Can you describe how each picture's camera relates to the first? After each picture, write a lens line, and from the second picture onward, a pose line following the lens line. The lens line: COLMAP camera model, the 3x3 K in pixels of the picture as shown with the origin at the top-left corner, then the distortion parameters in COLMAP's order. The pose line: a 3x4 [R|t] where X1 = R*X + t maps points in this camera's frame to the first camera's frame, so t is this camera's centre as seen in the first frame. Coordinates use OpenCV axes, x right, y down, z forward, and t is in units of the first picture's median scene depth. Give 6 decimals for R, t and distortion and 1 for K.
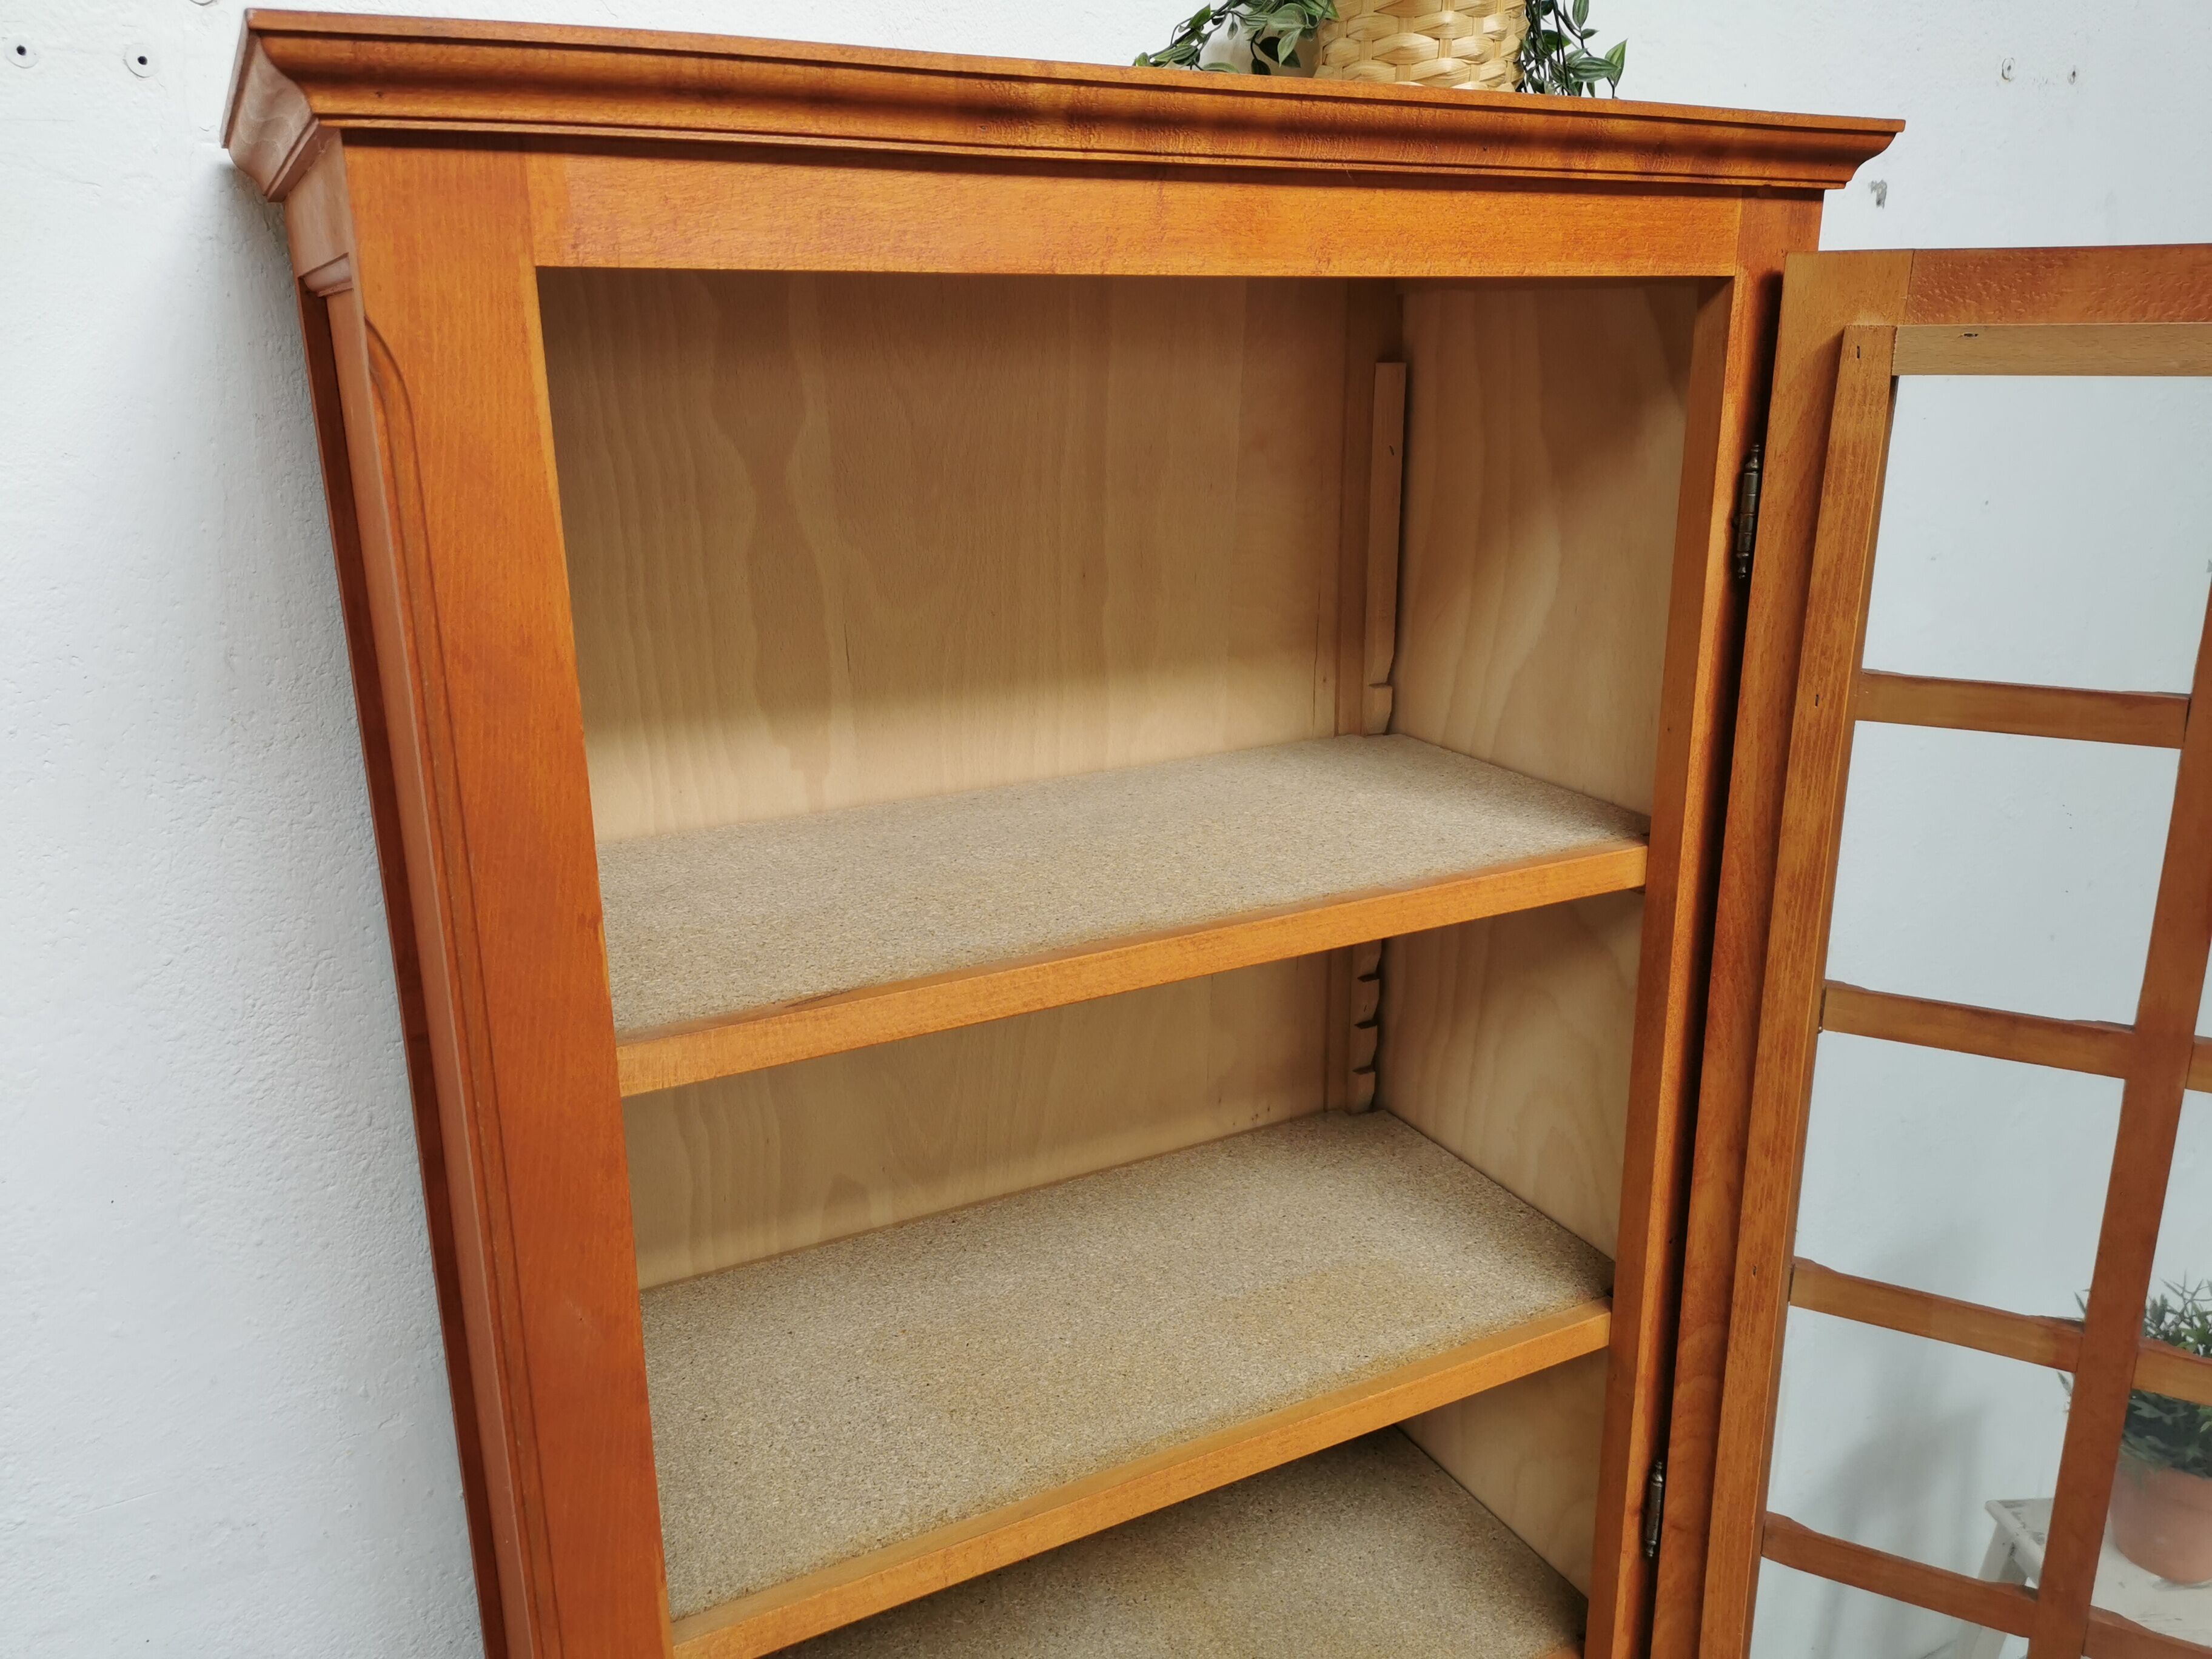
lens RADIAL K [[1727.8, 0, 1110.2], [0, 1727.8, 814.7], [0, 0, 1]] dist [0.053247, -0.050205]
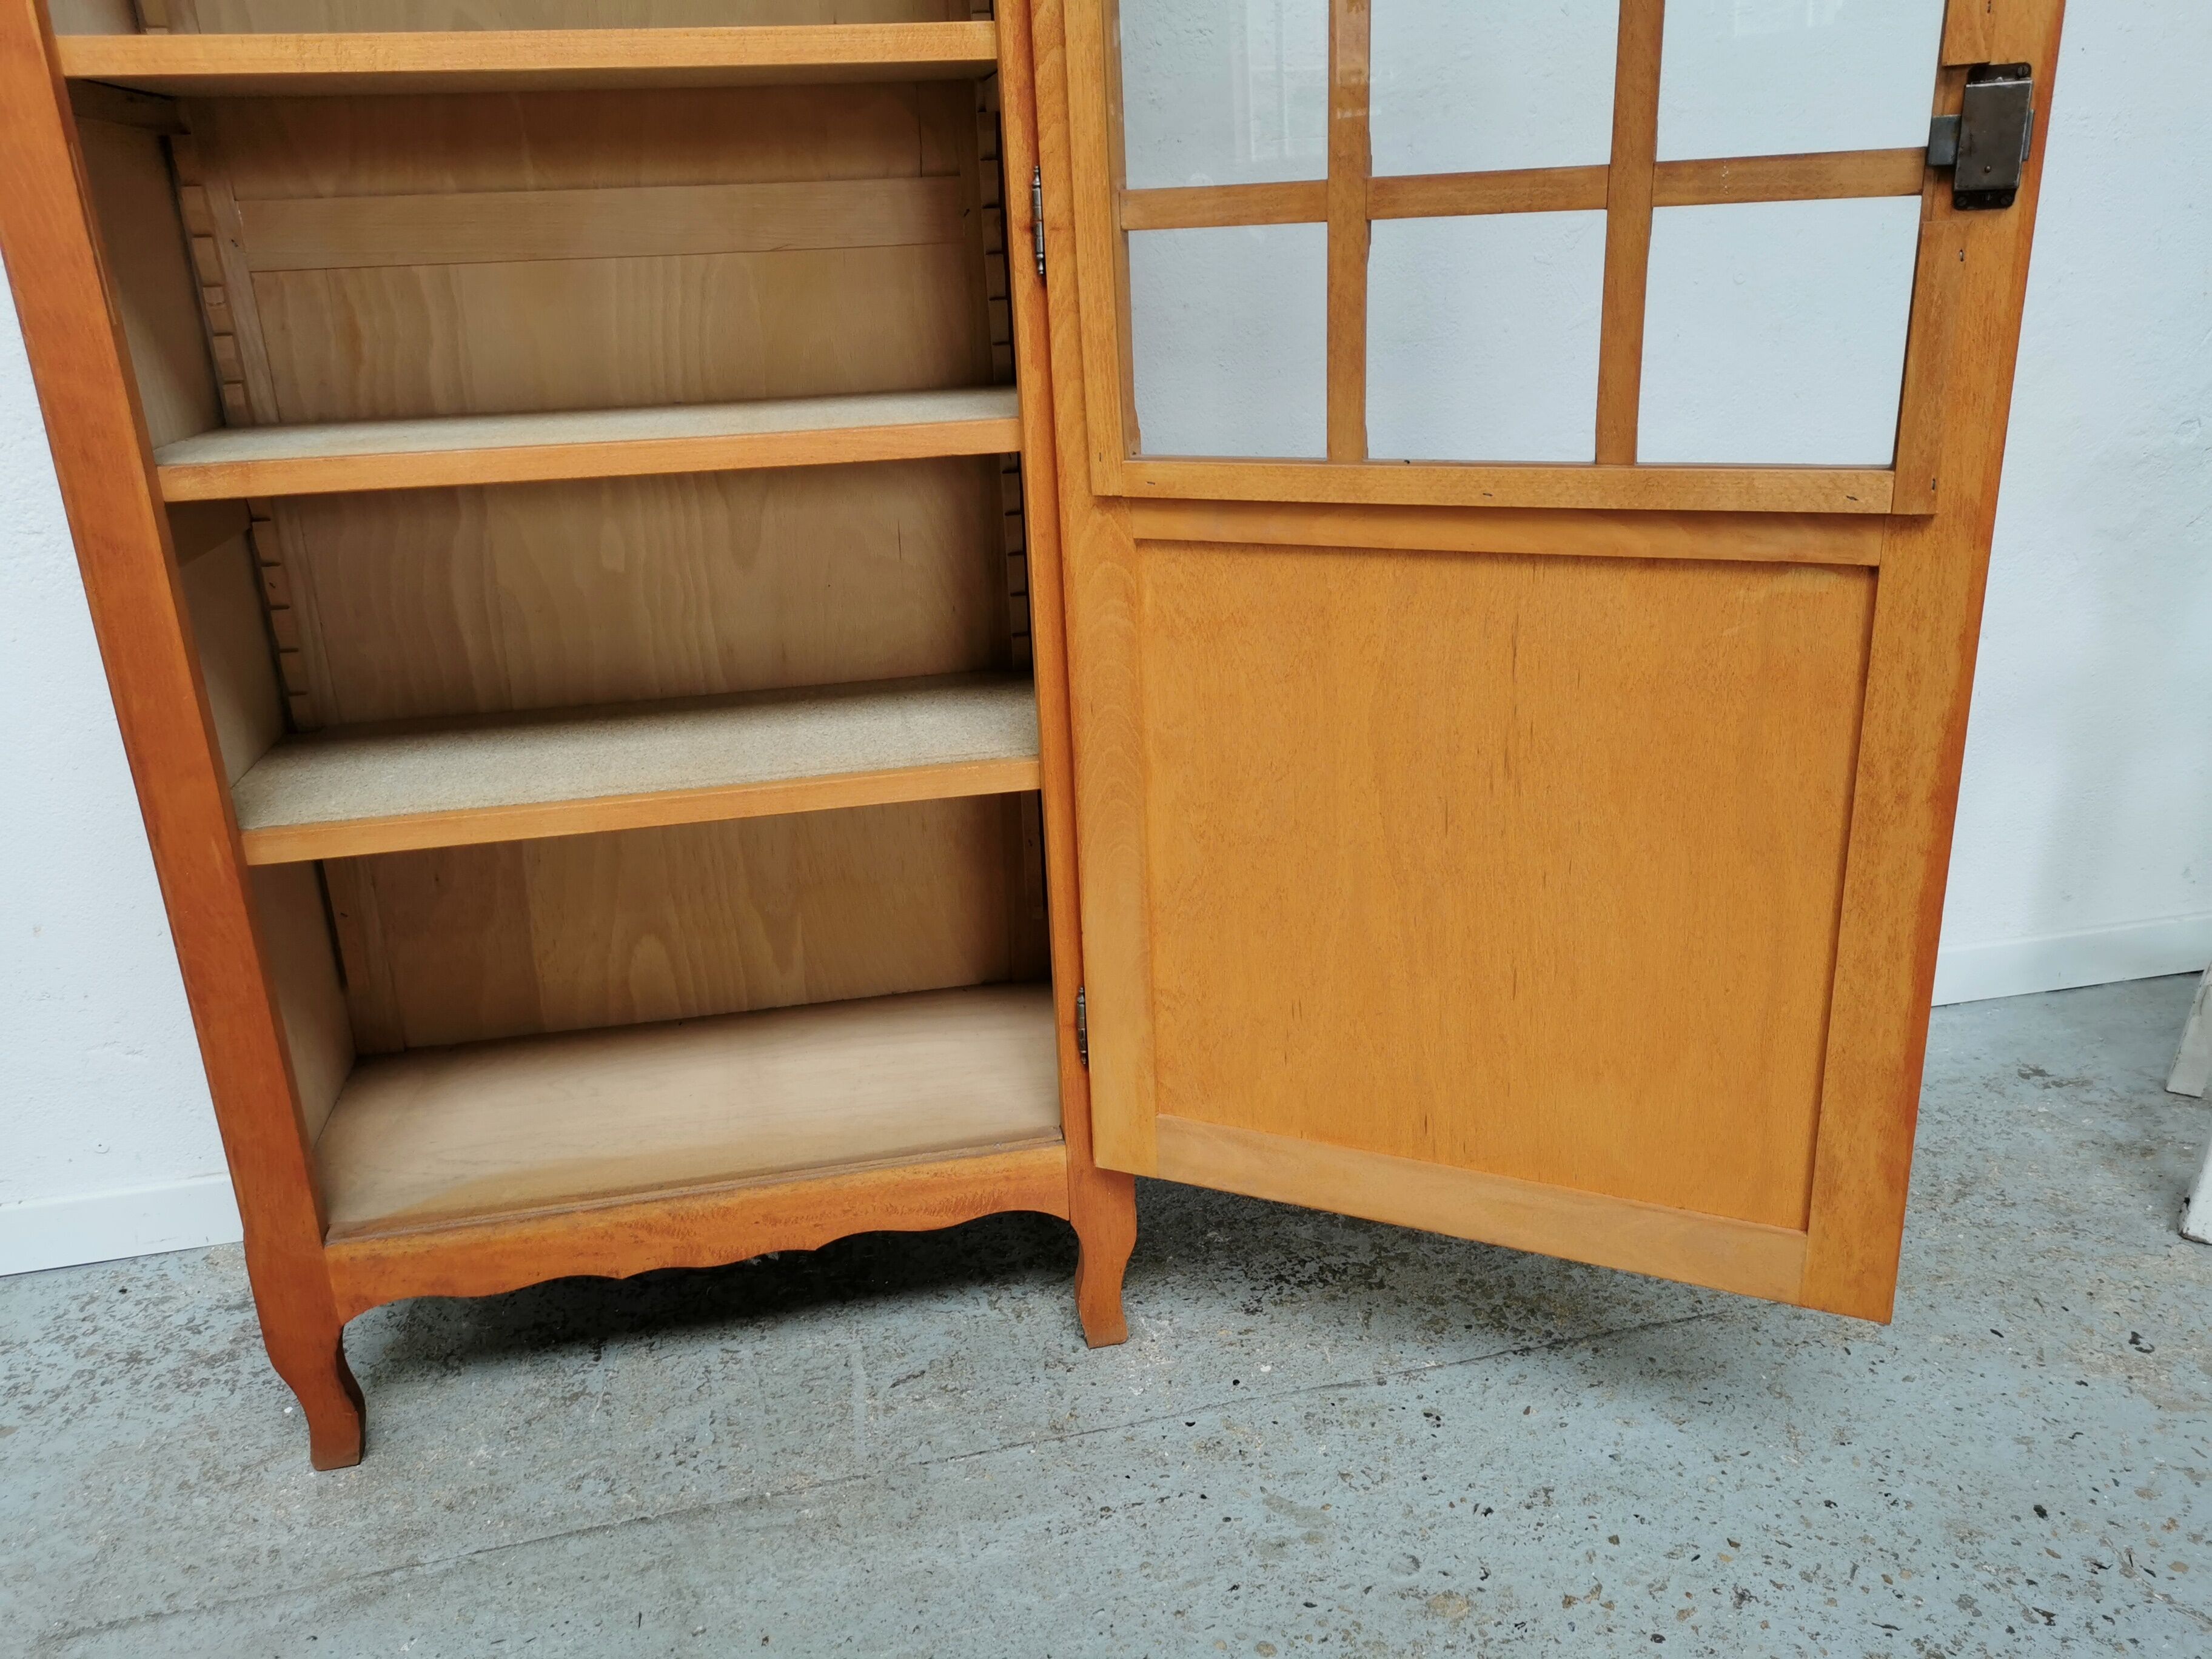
lens RADIAL K [[1727.8, 0, 1104.9], [0, 1727.8, 835.1], [0, 0, 1]] dist [0.053247, -0.050205]
pose [[0.953489, 0.069836, -0.293227, 0.872498], [-0.050303, 0.996015, 0.073644, 0.871479], [0.297202, -0.055469, 0.953202, -0.071543]]
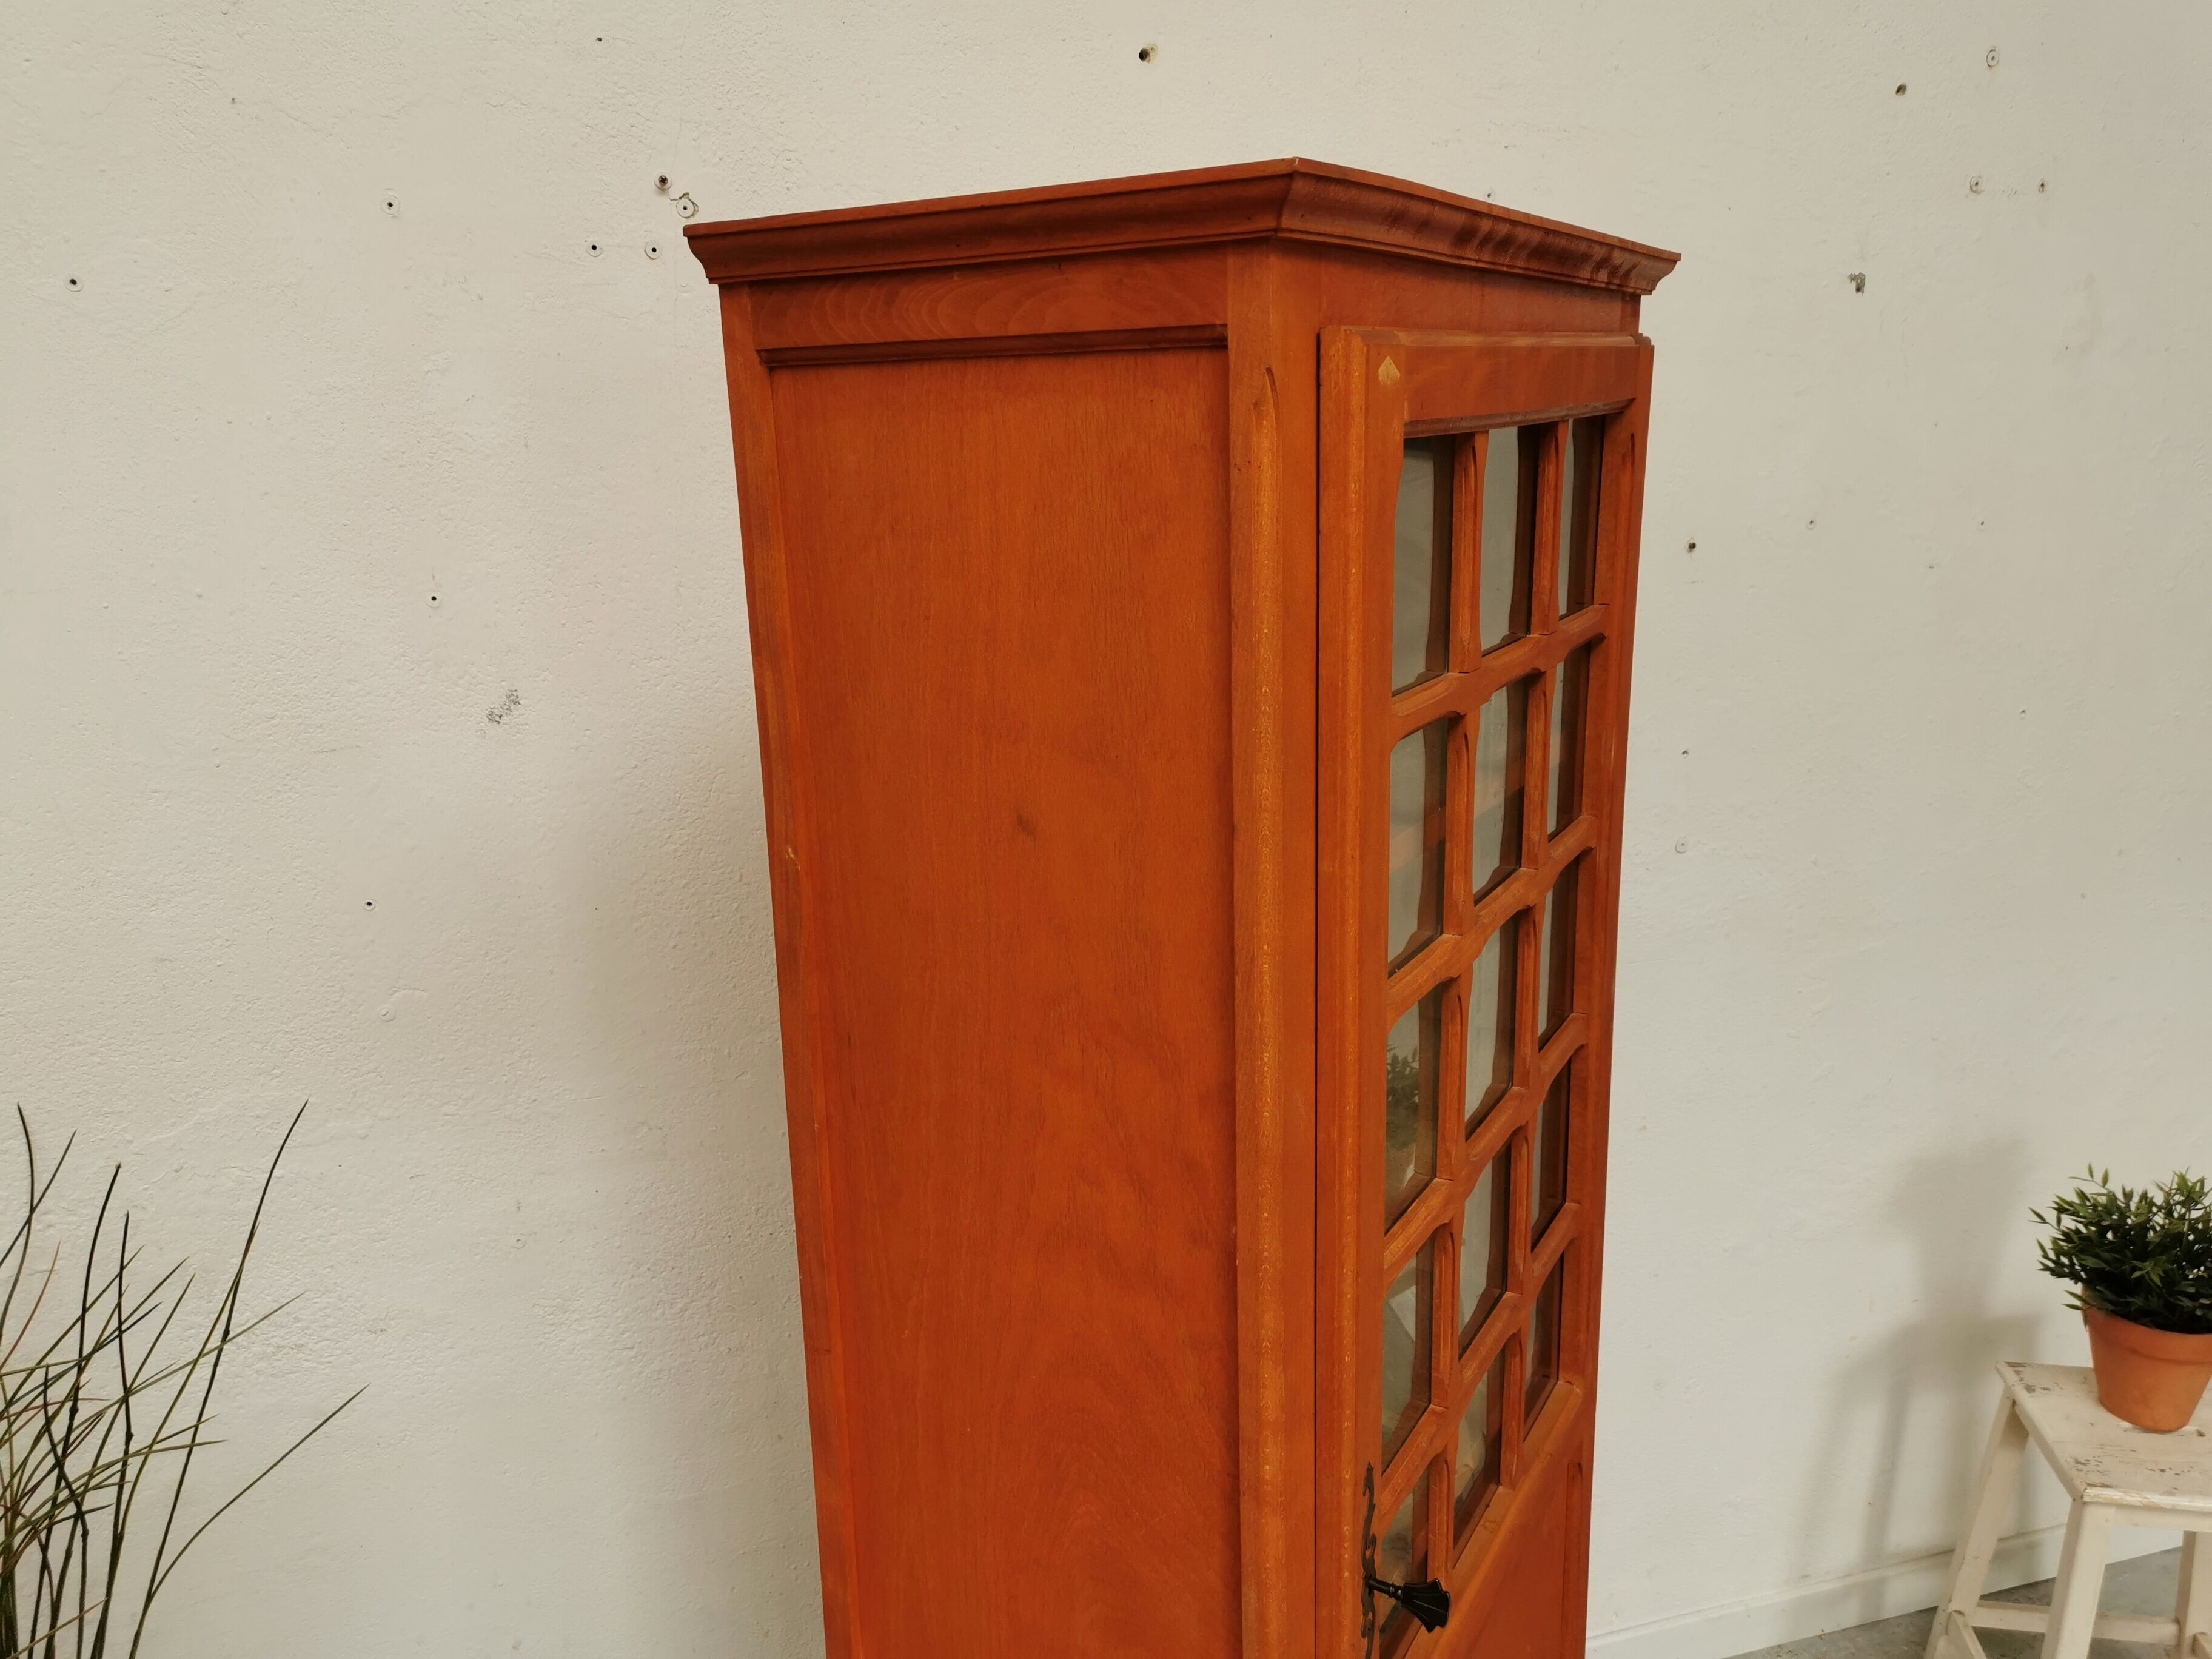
lens RADIAL K [[1727.8, 0, 1106.3], [0, 1727.8, 816.4], [0, 0, 1]] dist [0.053247, -0.050205]
pose [[0.977103, 0.037836, -0.209376, 0.294484], [-0.046633, 0.998218, -0.037239, 0.192297], [0.207594, 0.046151, 0.977126, -0.614502]]
